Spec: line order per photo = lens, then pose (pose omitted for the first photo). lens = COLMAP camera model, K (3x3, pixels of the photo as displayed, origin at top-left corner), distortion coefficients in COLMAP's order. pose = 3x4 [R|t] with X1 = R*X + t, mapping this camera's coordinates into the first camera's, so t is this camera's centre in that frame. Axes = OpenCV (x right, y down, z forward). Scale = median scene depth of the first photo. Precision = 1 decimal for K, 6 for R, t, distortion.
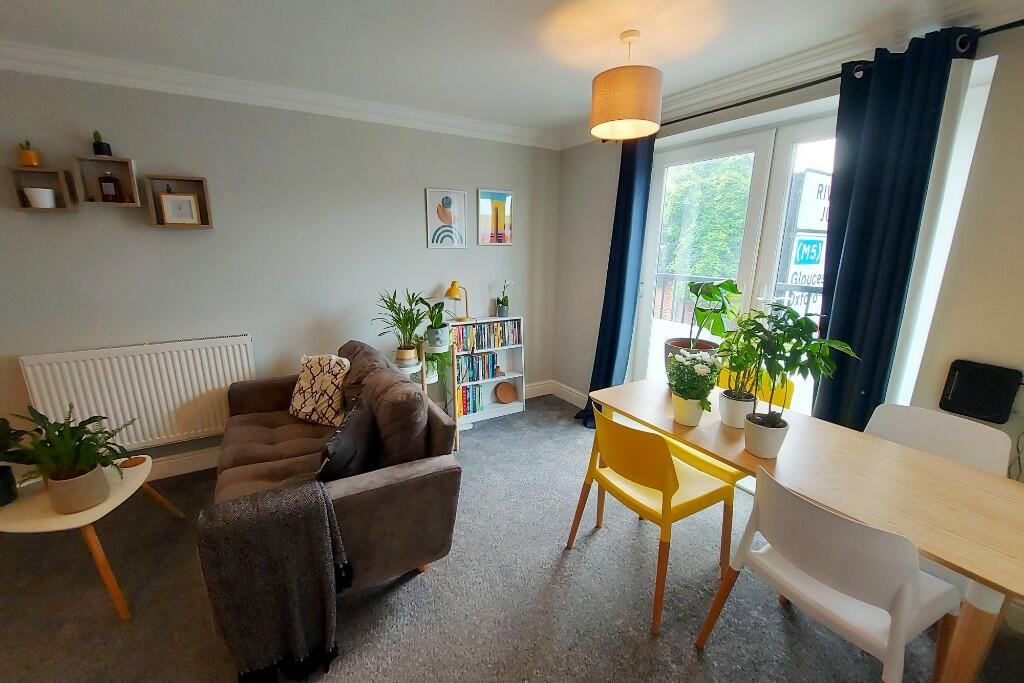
lens RADIAL K [[386.4, 0, 512.7], [0, 386.4, 364.3], [0, 0, 1]] dist [0.074179, 0.005850]
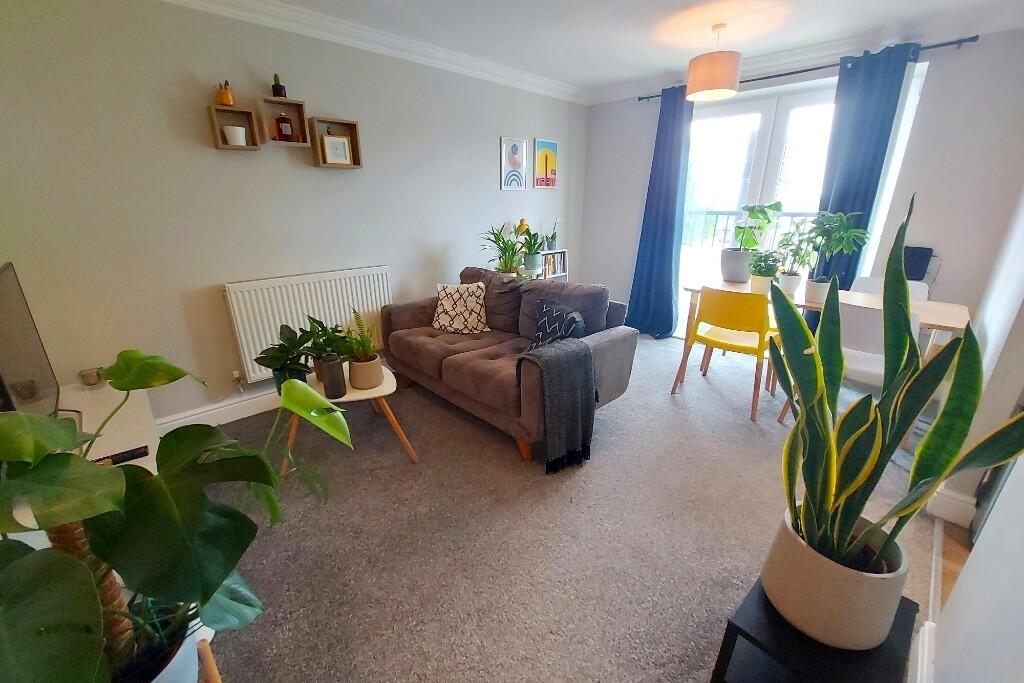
lens RADIAL K [[403.9, 0, 512.0], [0, 403.9, 341.5], [0, 0, 1]] dist [0.173607, -0.000062]
pose [[0.963132, -0.083173, 0.255850, -0.708639], [0.074081, 0.996237, 0.044988, 0.136545], [-0.258629, -0.024376, 0.965669, -0.296624]]
